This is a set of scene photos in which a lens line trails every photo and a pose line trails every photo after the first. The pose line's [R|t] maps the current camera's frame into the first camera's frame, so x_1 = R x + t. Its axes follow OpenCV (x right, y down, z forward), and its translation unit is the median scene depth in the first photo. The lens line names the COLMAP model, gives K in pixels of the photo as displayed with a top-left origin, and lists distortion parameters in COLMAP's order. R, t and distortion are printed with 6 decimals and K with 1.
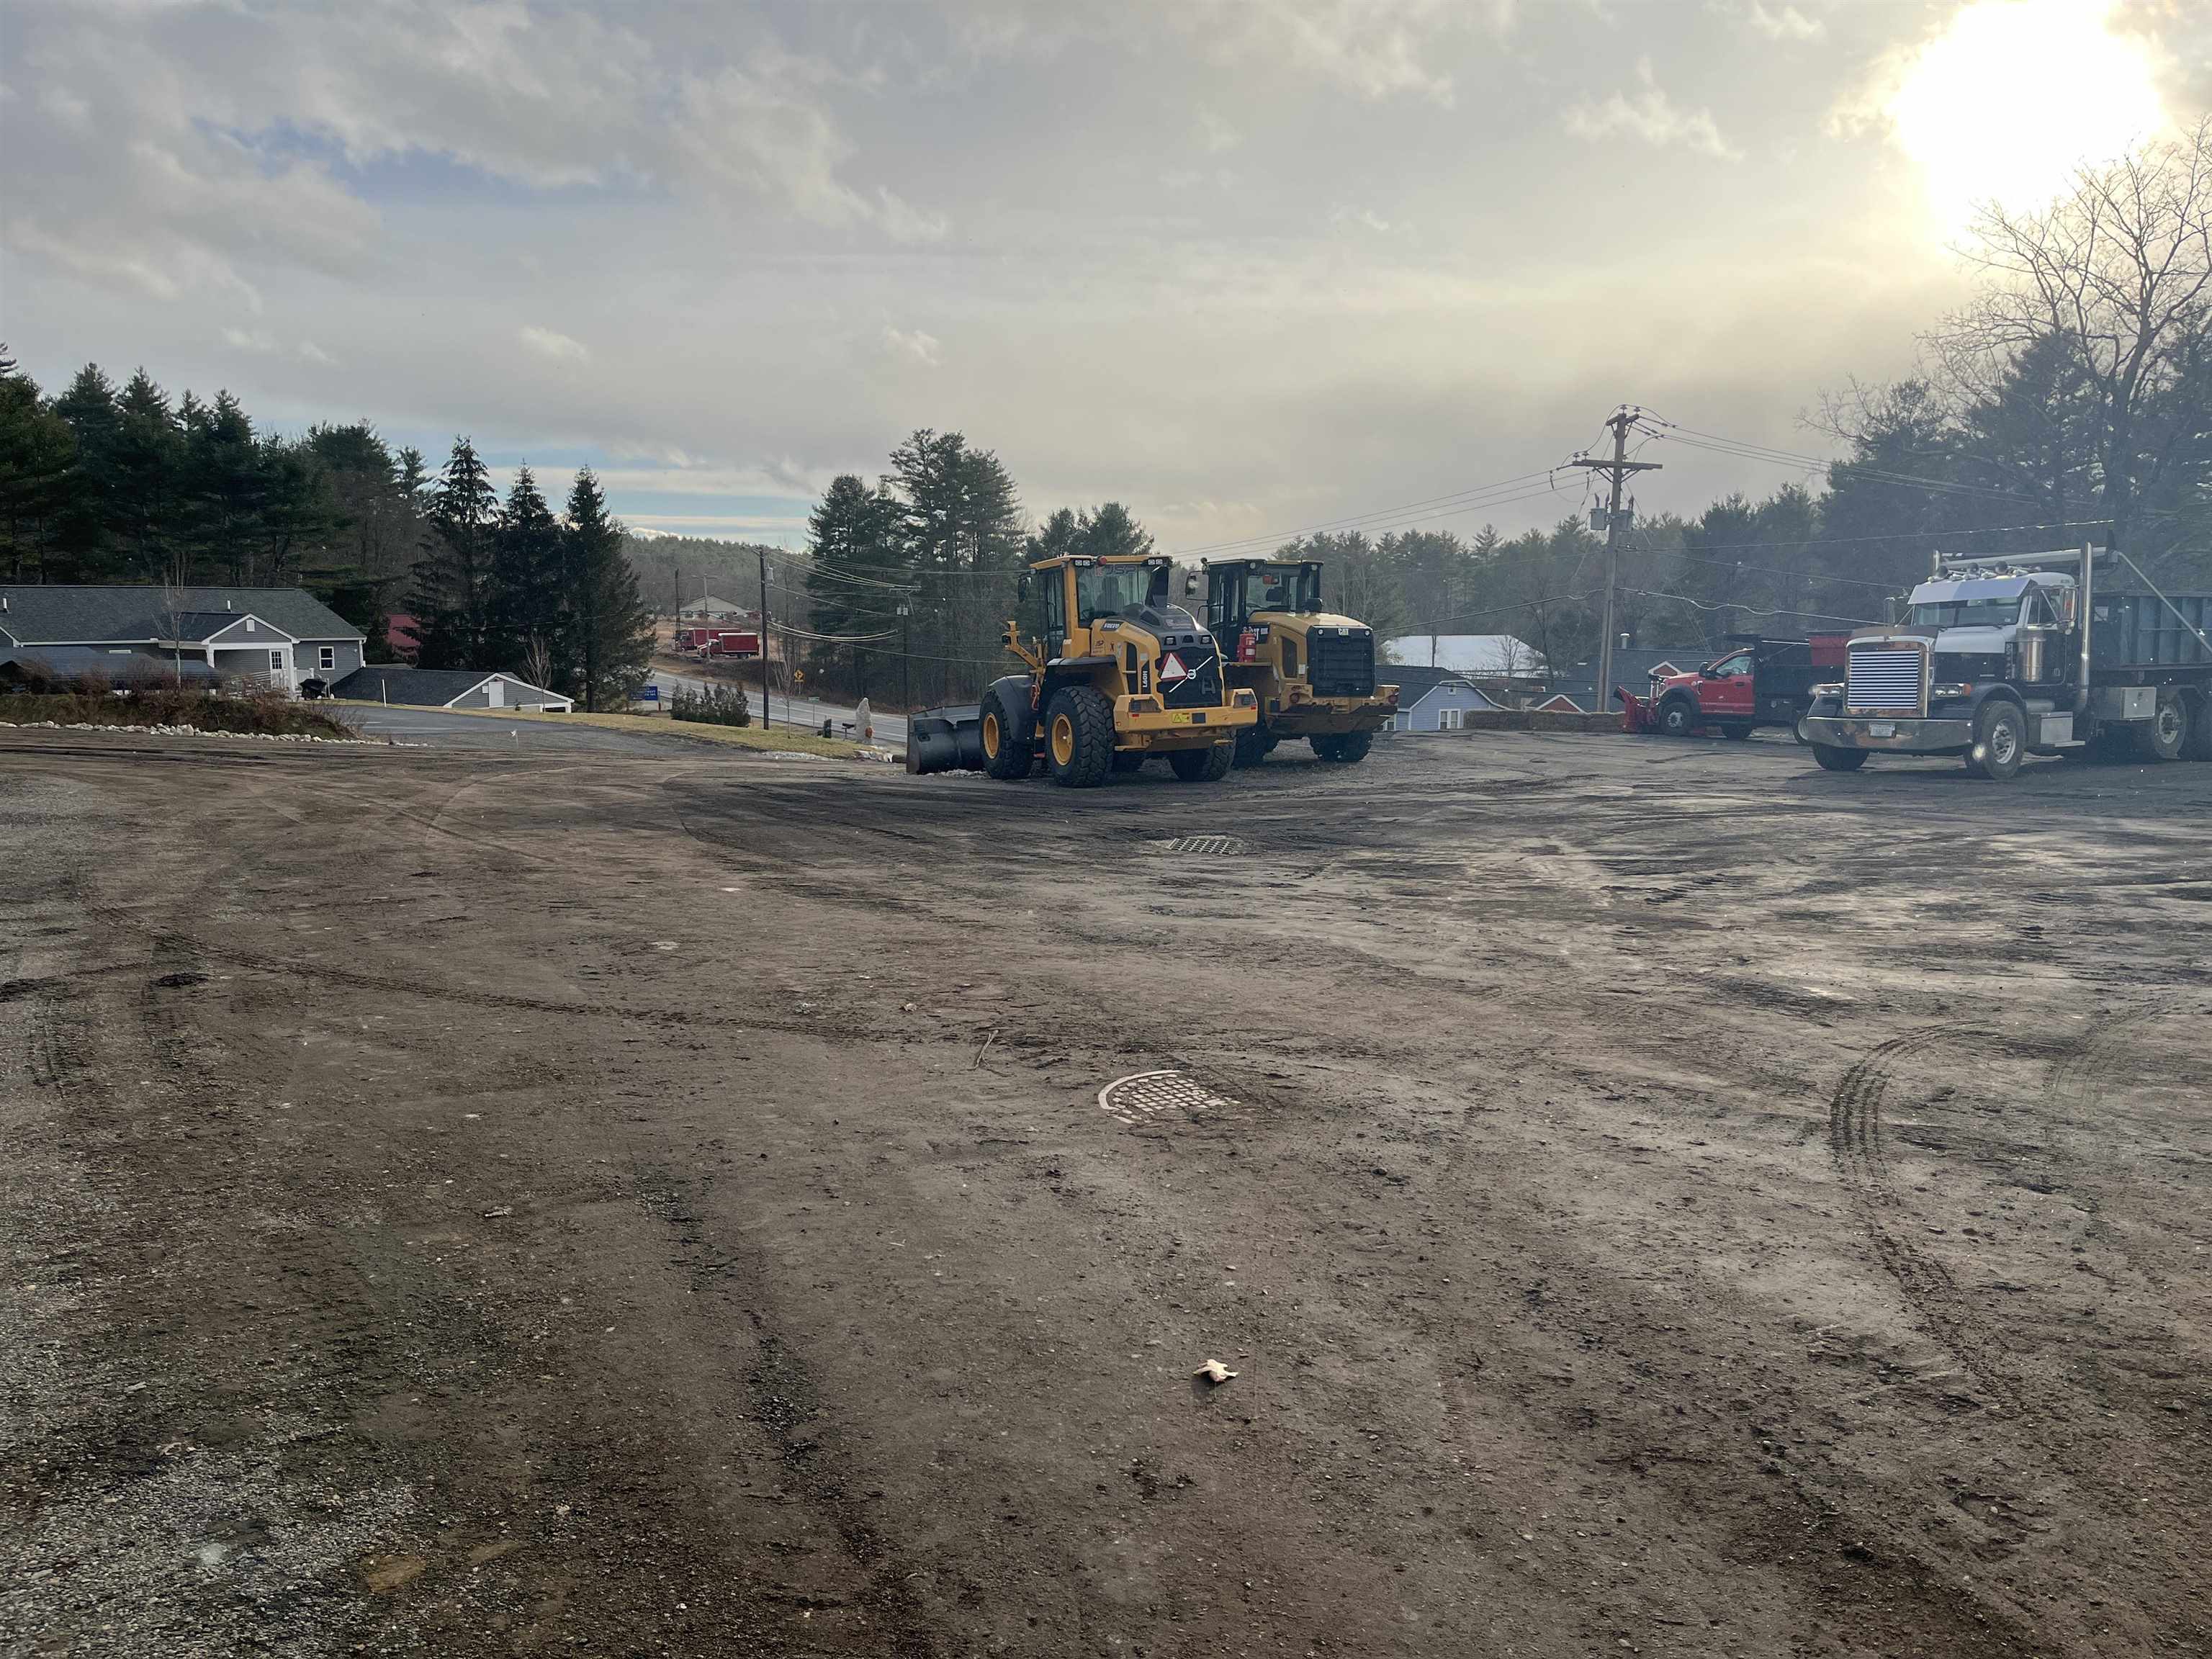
lens RADIAL K [[1670.2, 0, 1106.0], [0, 1670.2, 829.5], [0, 0, 1]] dist [0.054887, -0.073689]
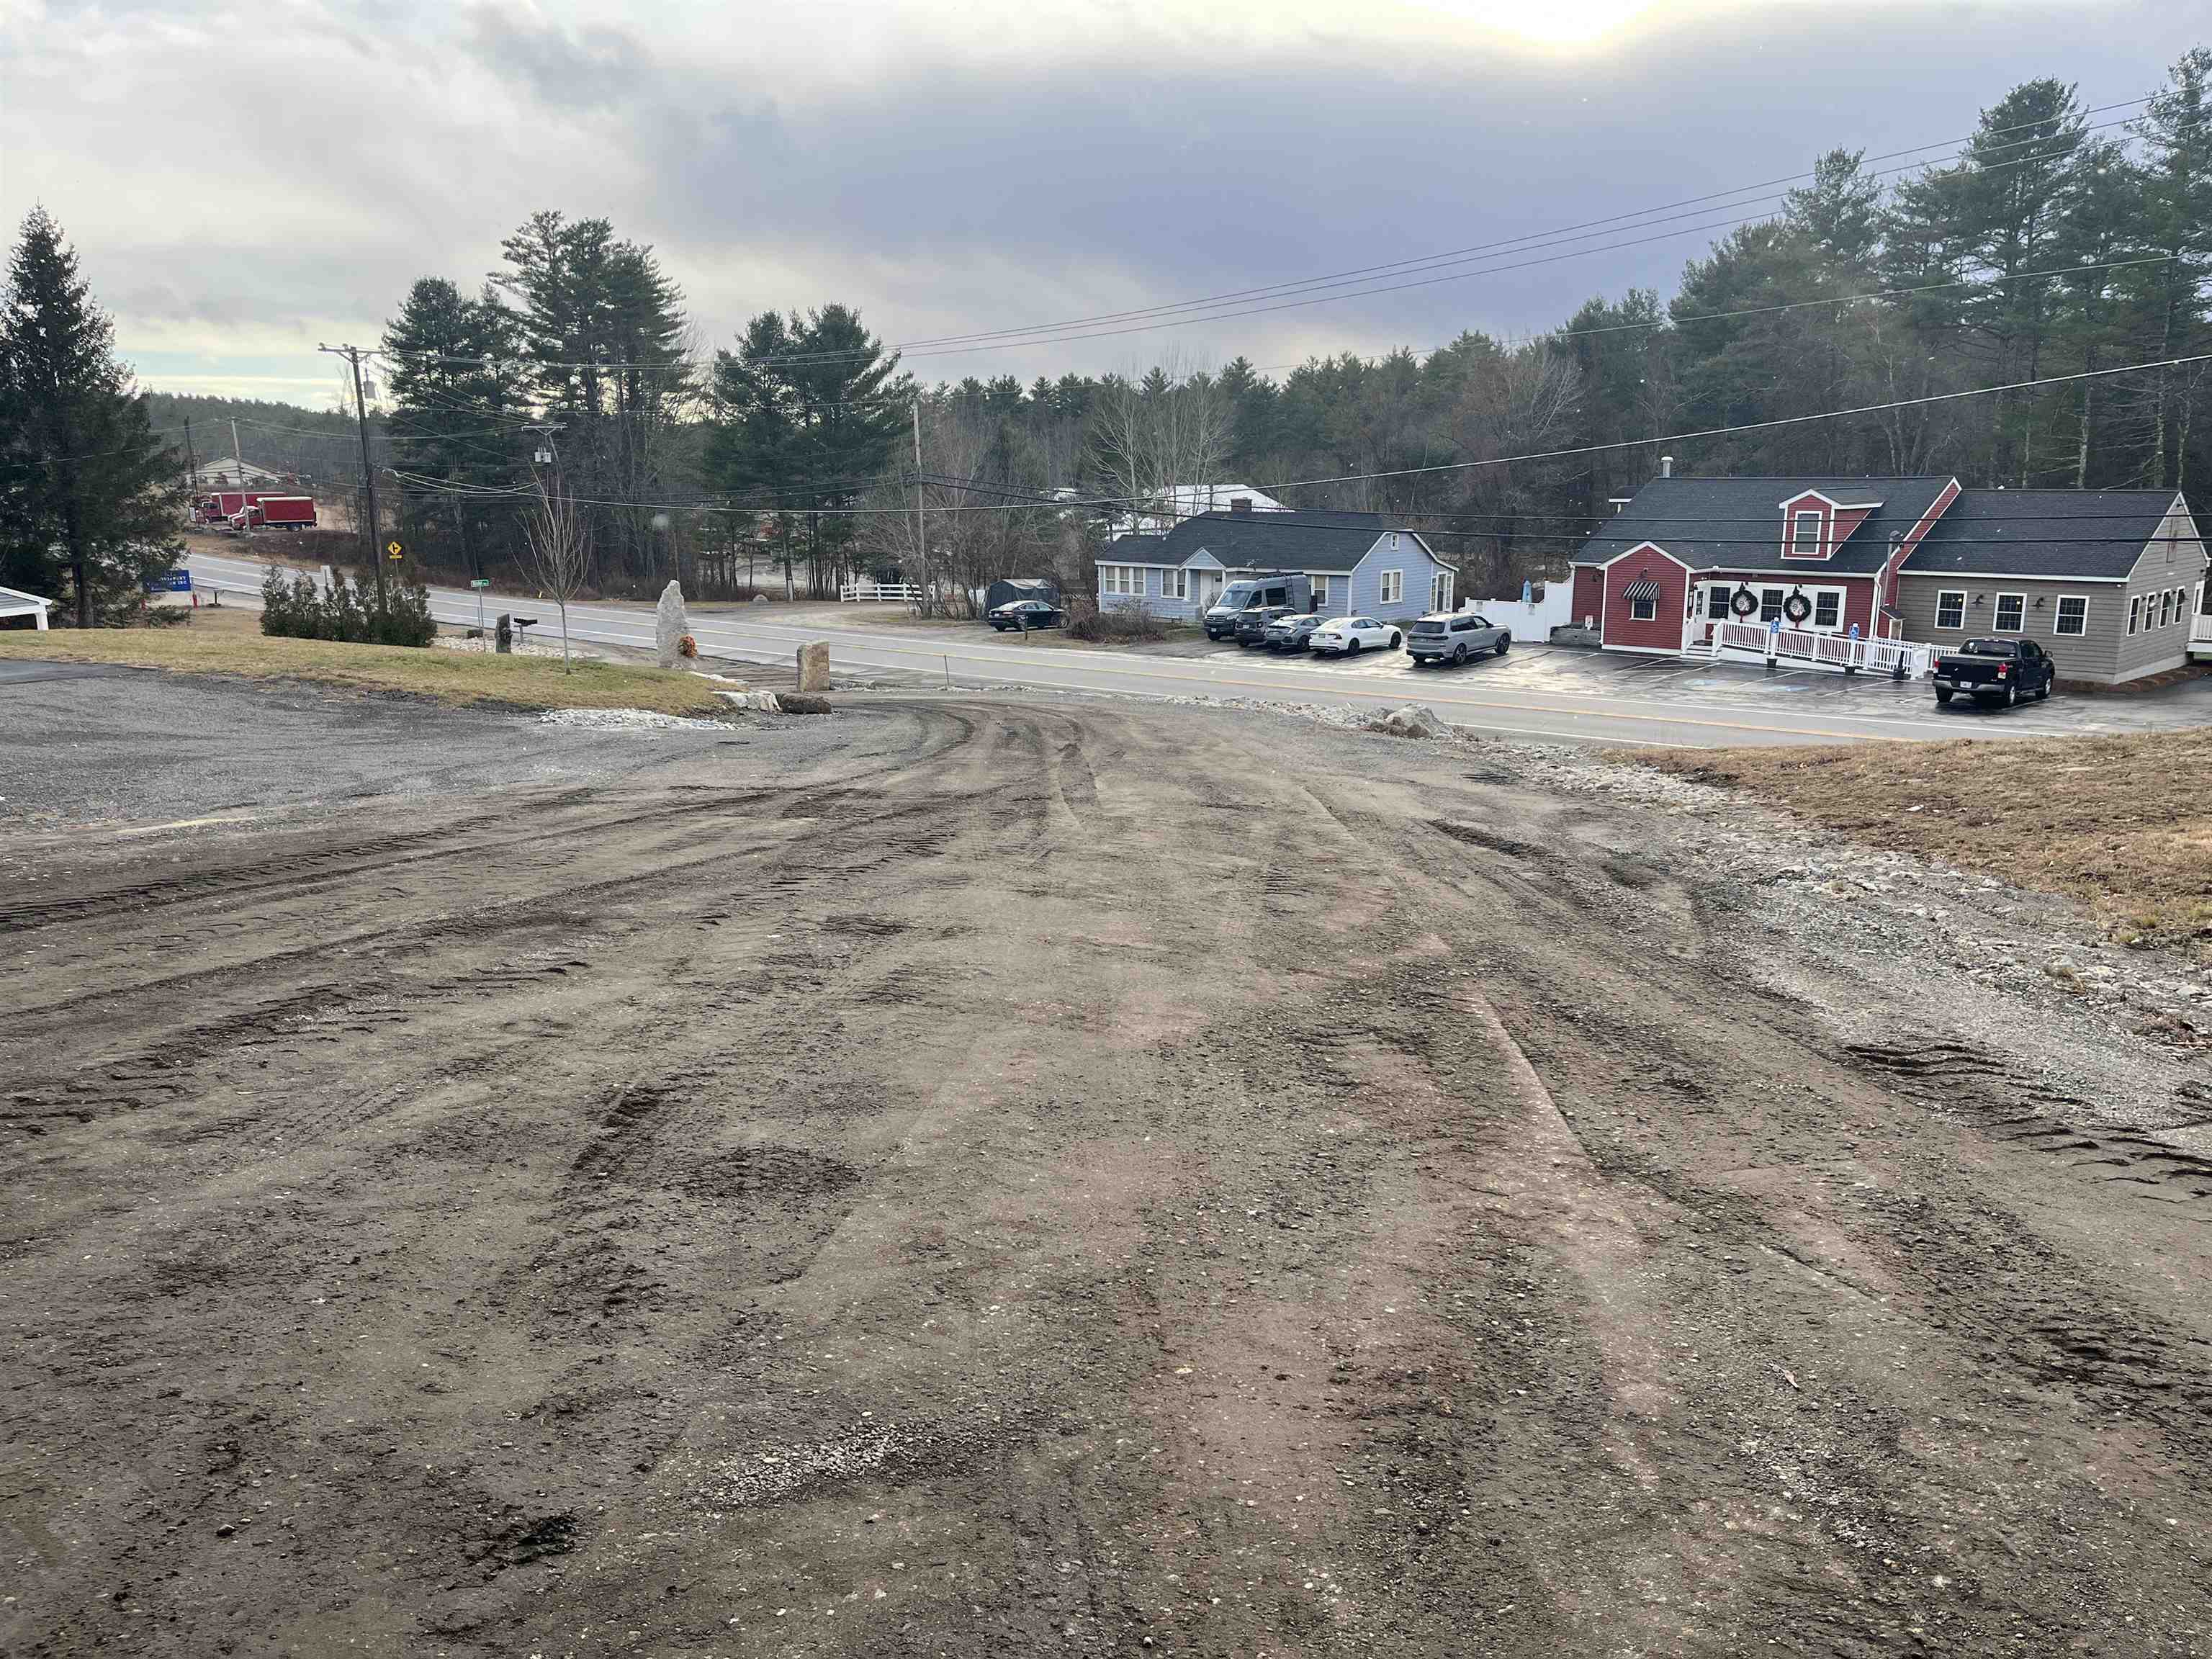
lens RADIAL K [[1670.2, 0, 1106.0], [0, 1670.2, 829.5], [0, 0, 1]] dist [0.054887, -0.073689]
pose [[0.969622, -0.066391, 0.235427, -0.070615], [0.047668, 0.995295, 0.084354, -0.019585], [-0.239919, -0.070569, 0.968225, 0.227365]]
